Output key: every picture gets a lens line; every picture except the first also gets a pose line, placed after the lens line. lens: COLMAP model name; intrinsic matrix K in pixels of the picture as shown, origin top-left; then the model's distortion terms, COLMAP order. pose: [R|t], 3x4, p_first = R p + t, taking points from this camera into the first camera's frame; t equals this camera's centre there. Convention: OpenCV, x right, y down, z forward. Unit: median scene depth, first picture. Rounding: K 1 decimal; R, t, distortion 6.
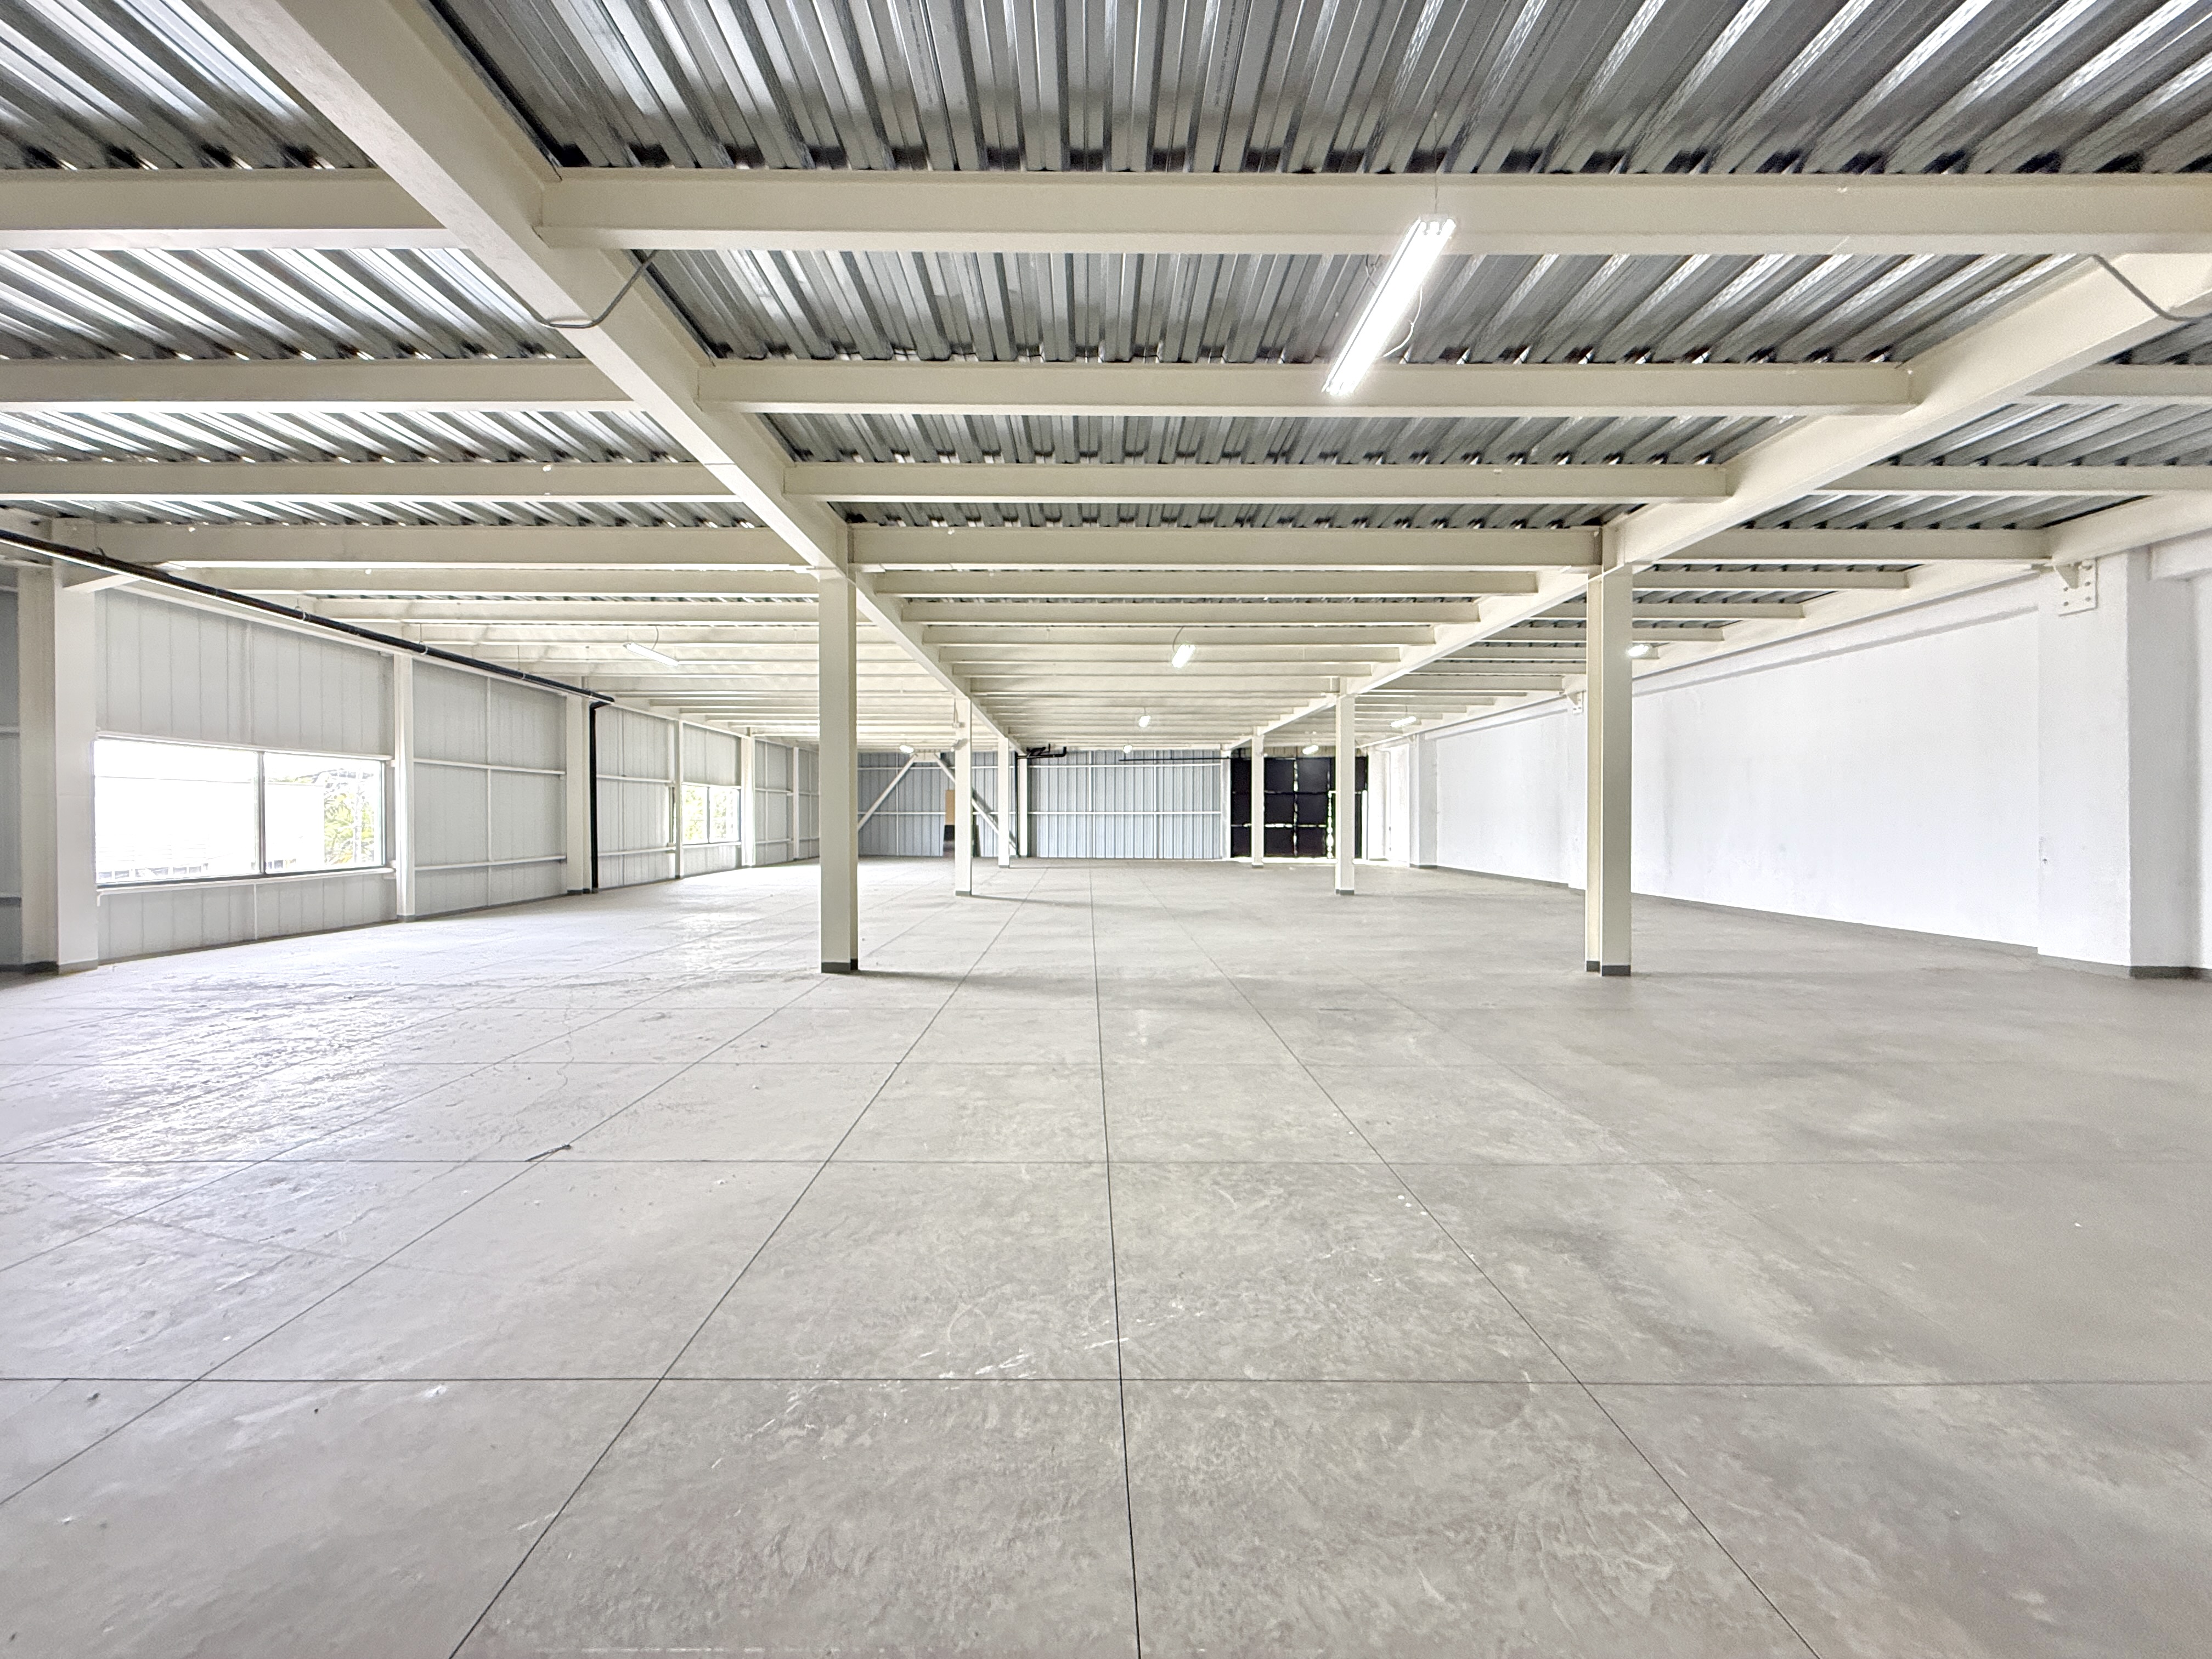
lens RADIAL K [[899.0, 0, 1091.3], [0, 899.0, 827.8], [0, 0, 1]] dist [0.020313, -0.000121]
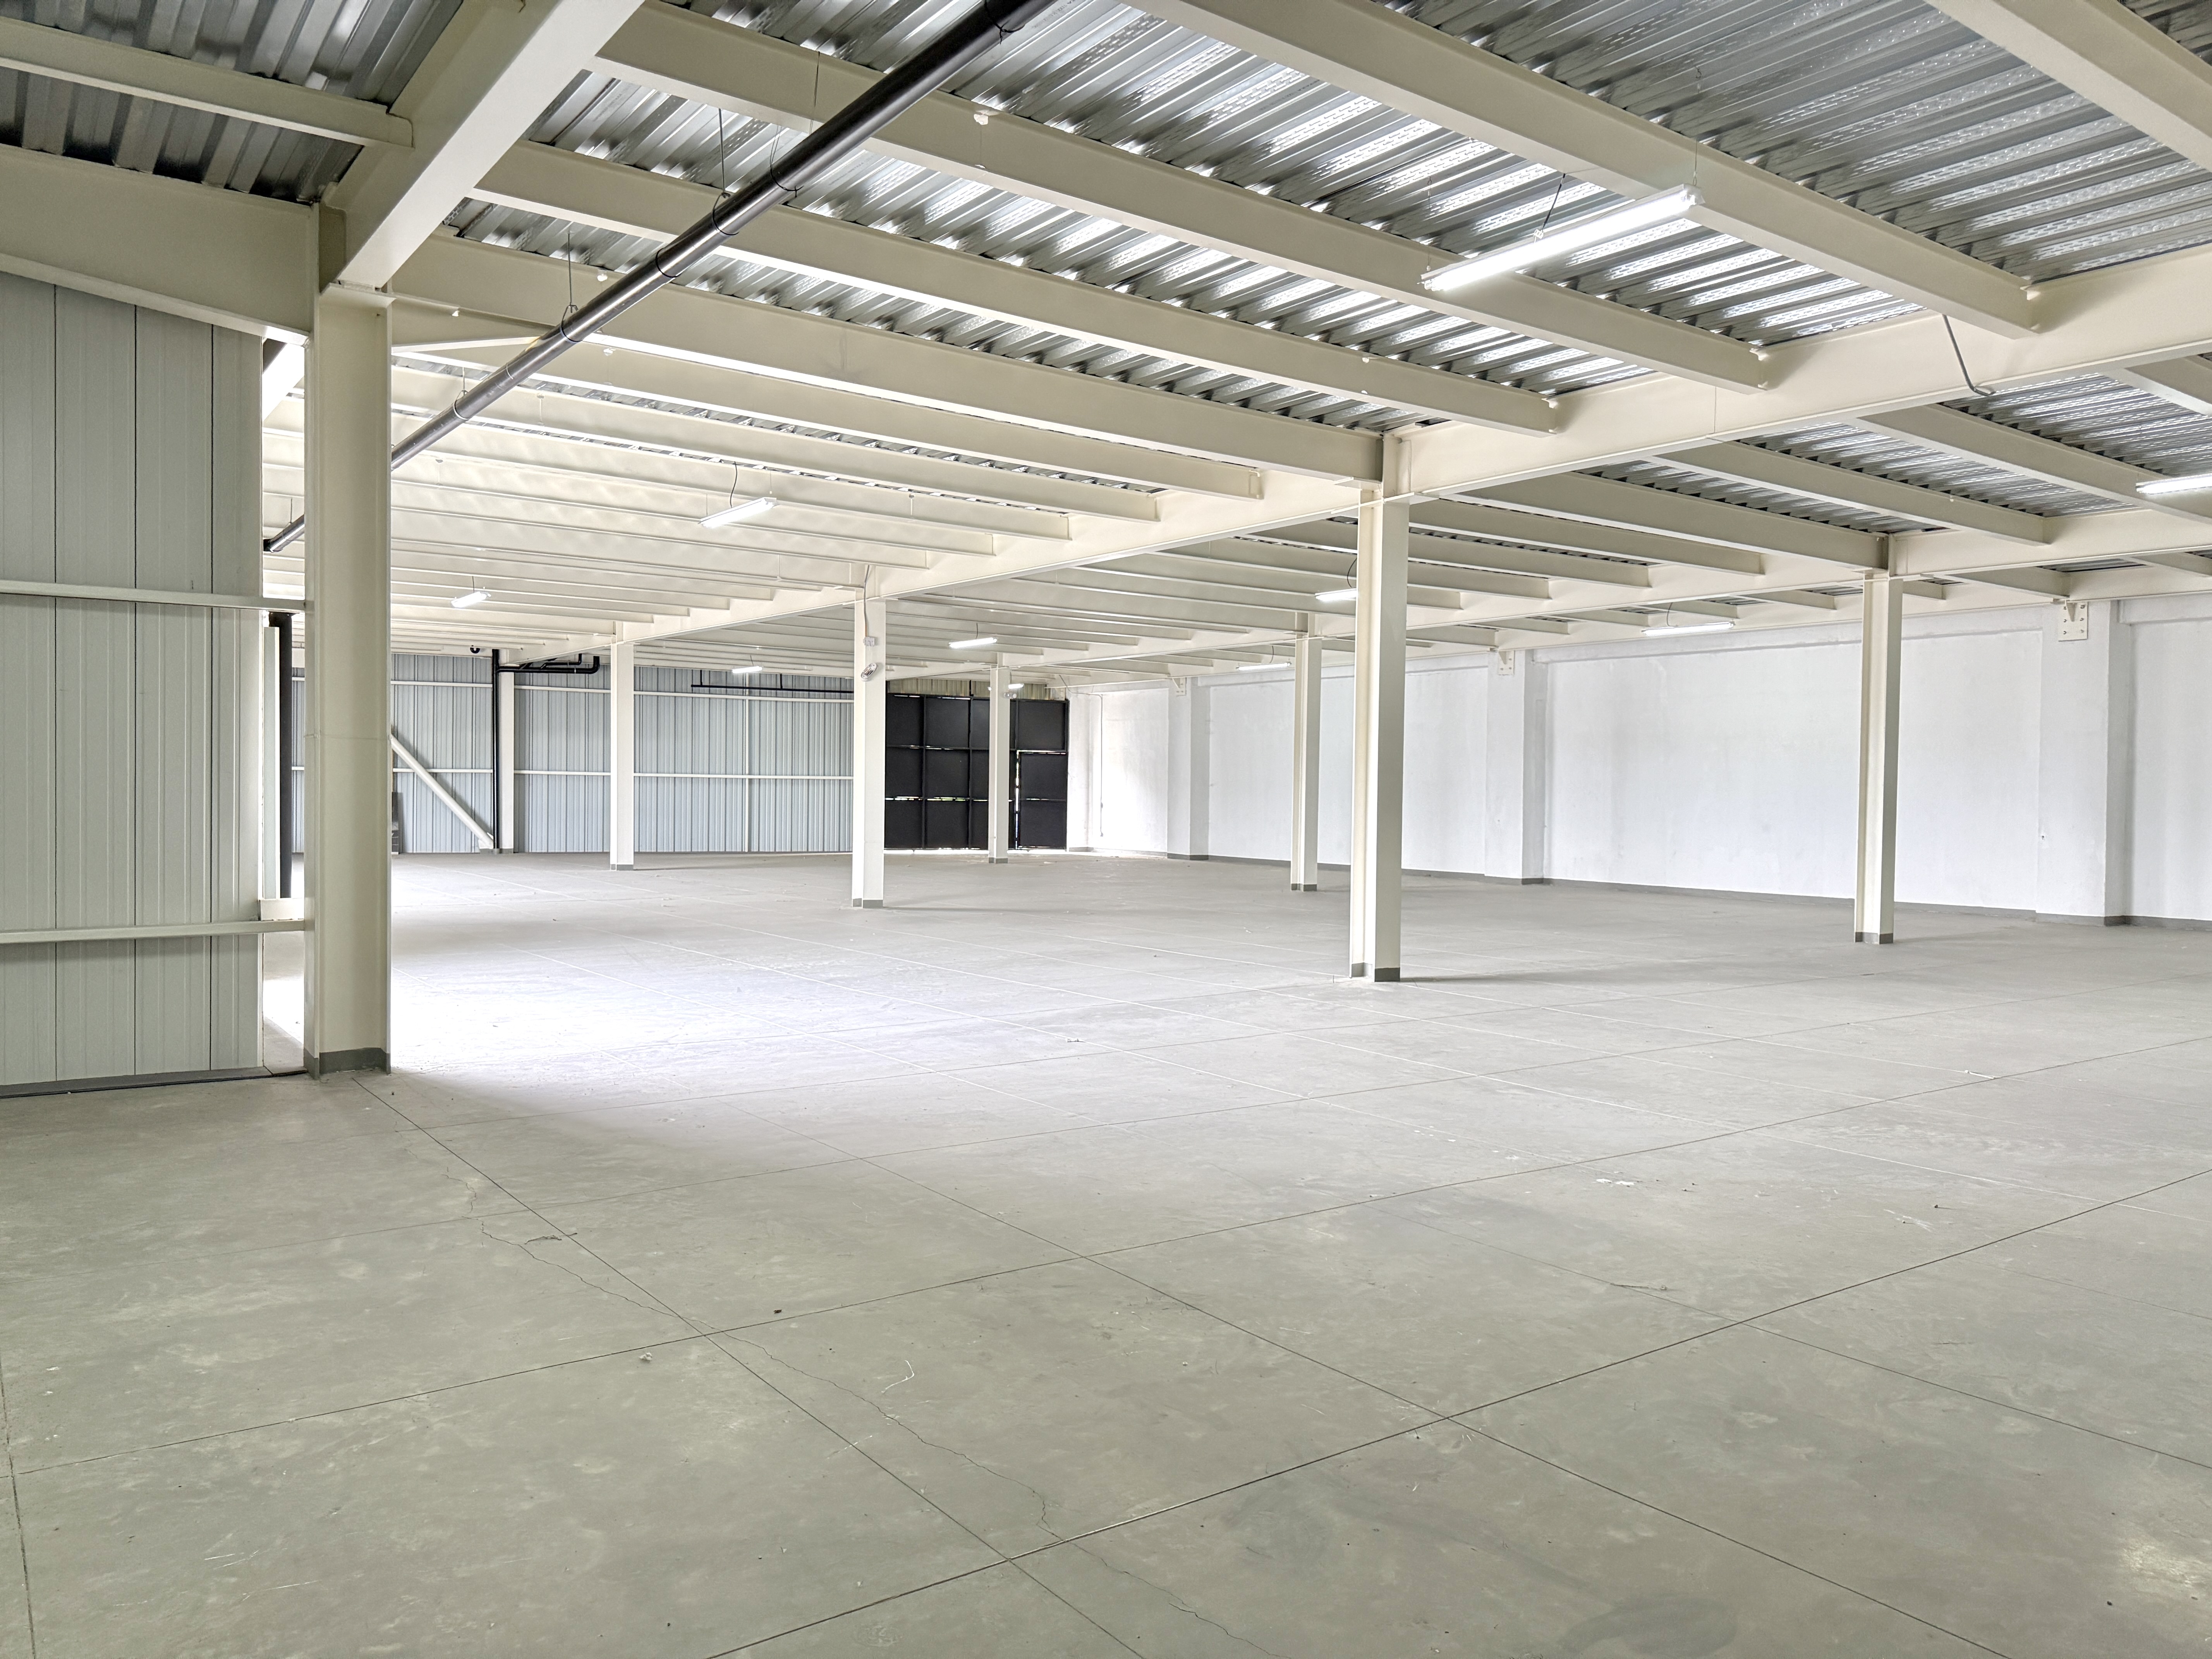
lens RADIAL K [[1567.7, 0, 1106.0], [0, 1567.7, 829.5], [0, 0, 1]] dist [0.083000, -0.072579]
pose [[0.802603, -0.002678, 0.596508, -0.521747], [-0.008901, 0.999825, 0.016465, -0.000231], [-0.596447, -0.018524, 0.802438, 0.004164]]
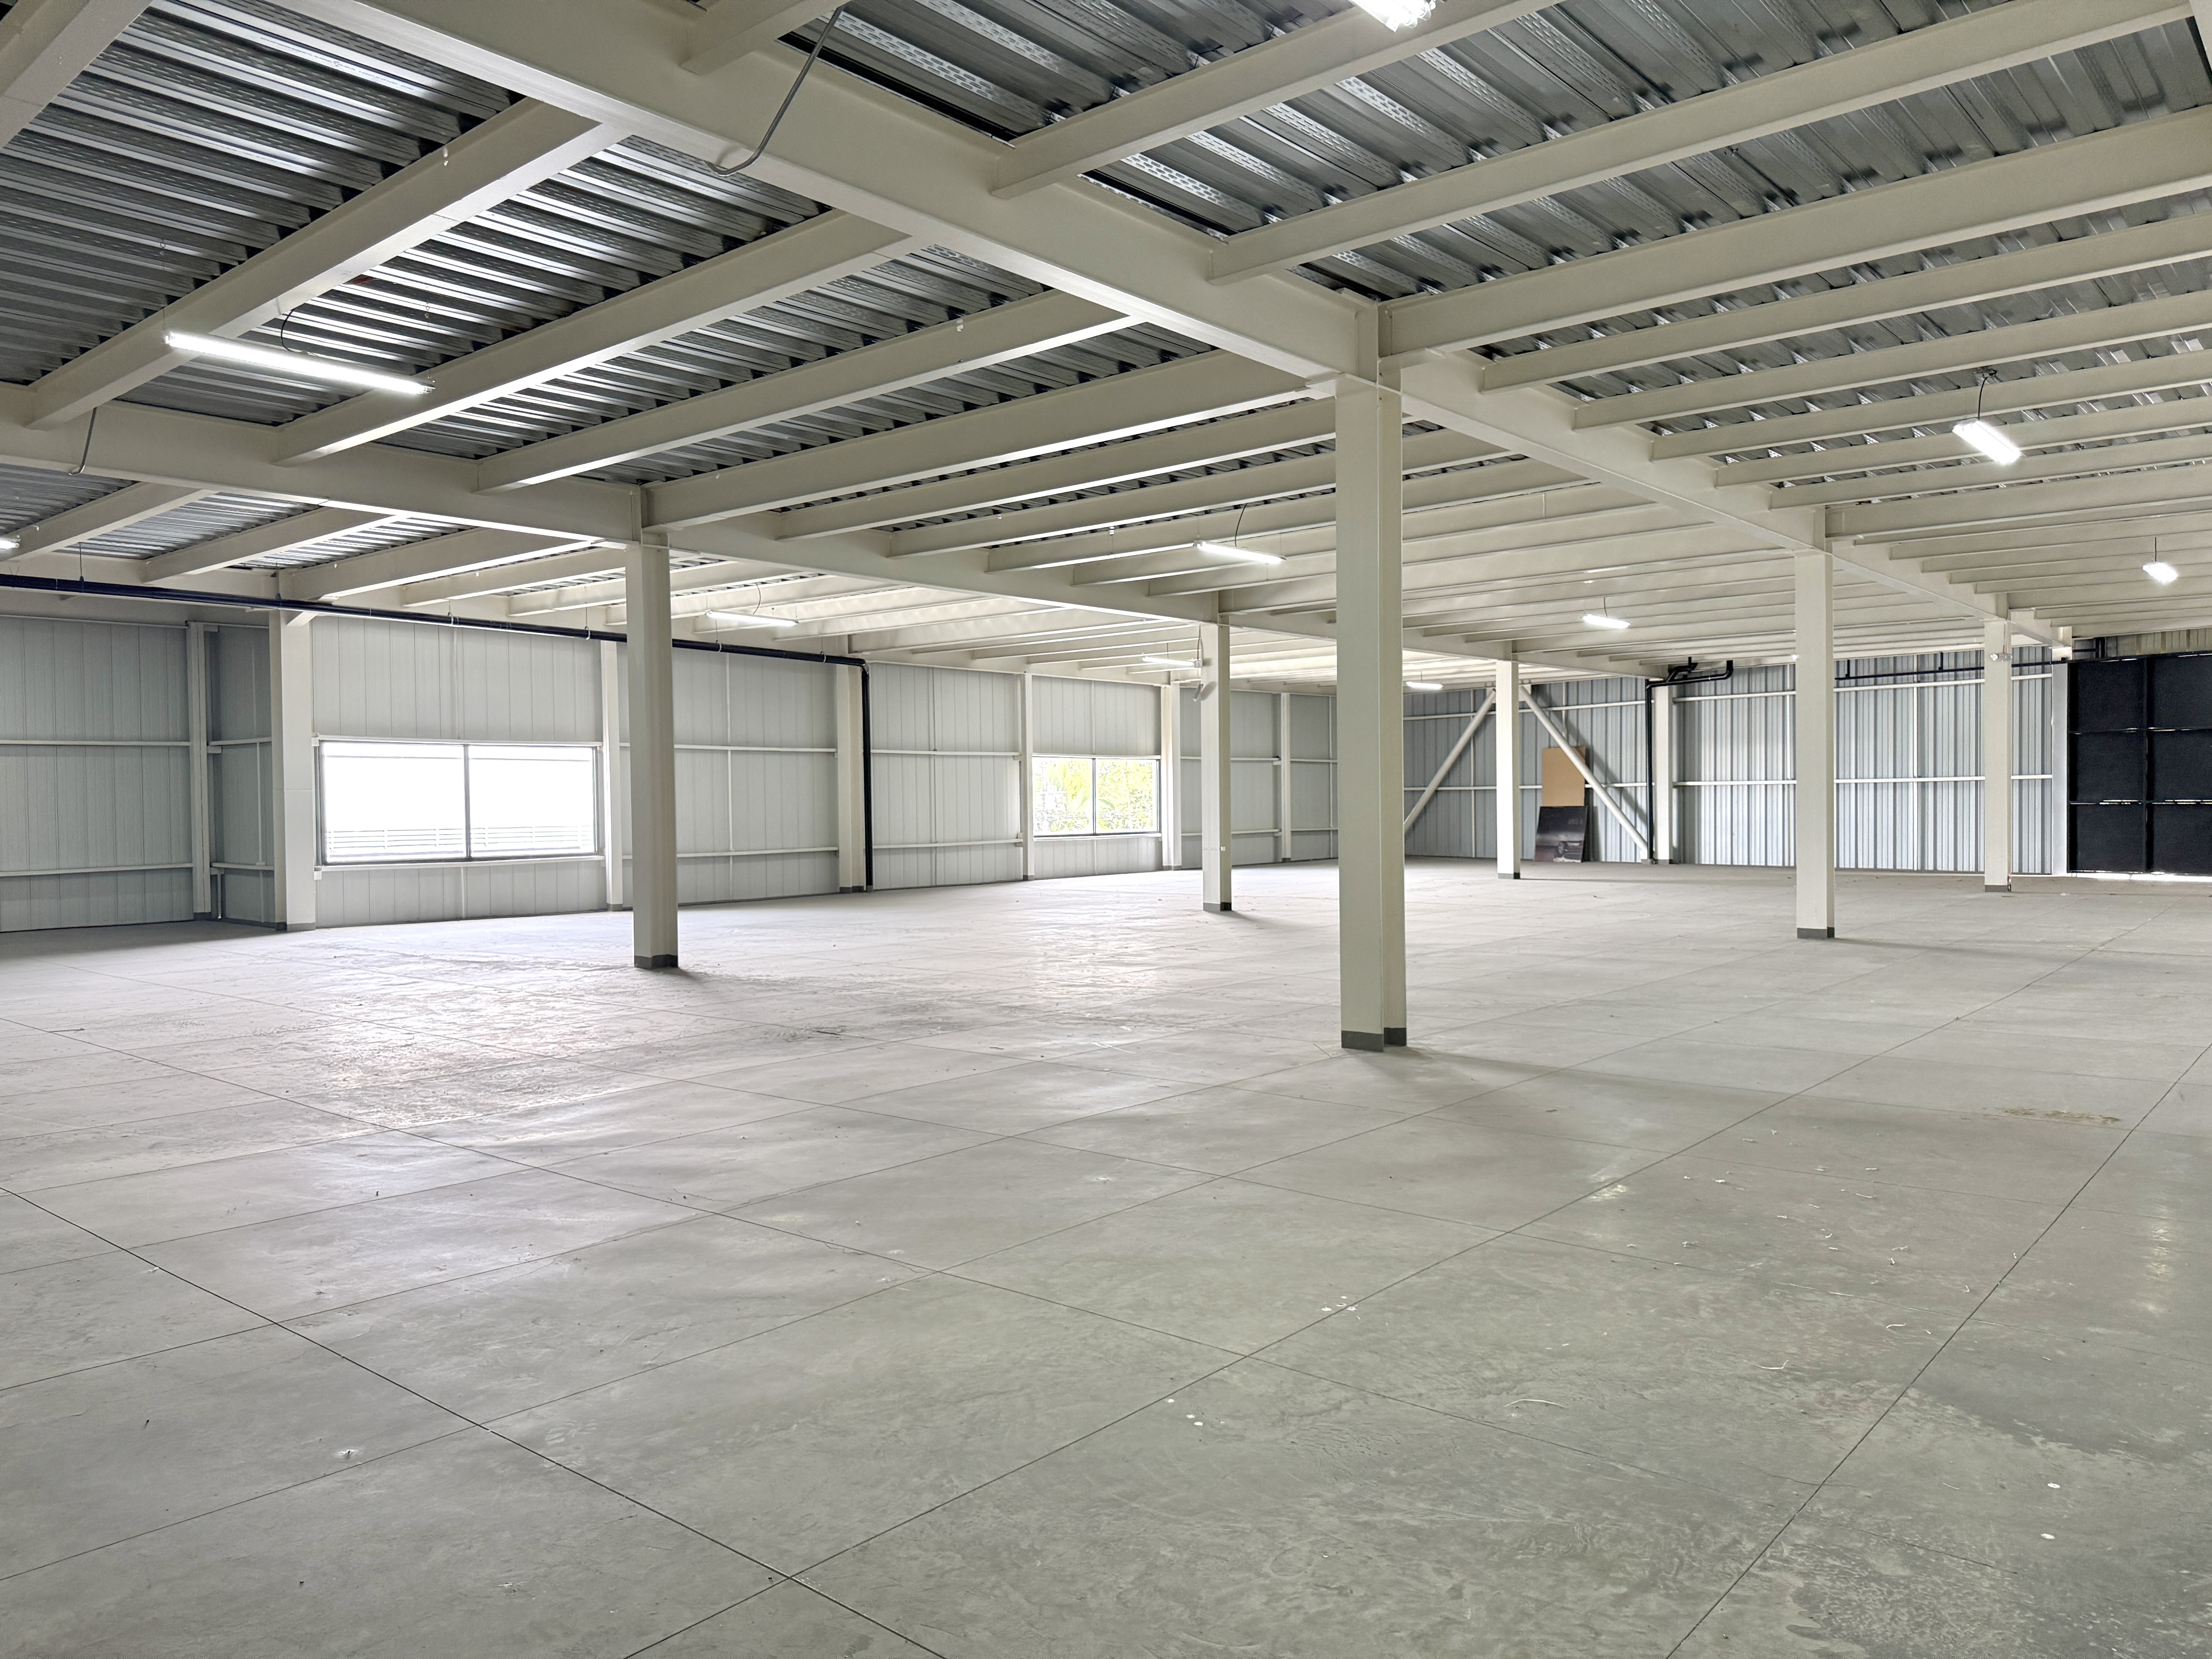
lens RADIAL K [[1548.3, 0, 1073.2], [0, 1548.3, 830.1], [0, 0, 1]] dist [0.048146, -0.031971]
pose [[0.749548, 0.002309, -0.661946, 0.422835], [0.005243, 0.999942, 0.009426, 0.001774], [0.661929, -0.010536, 0.749492, 0.040872]]
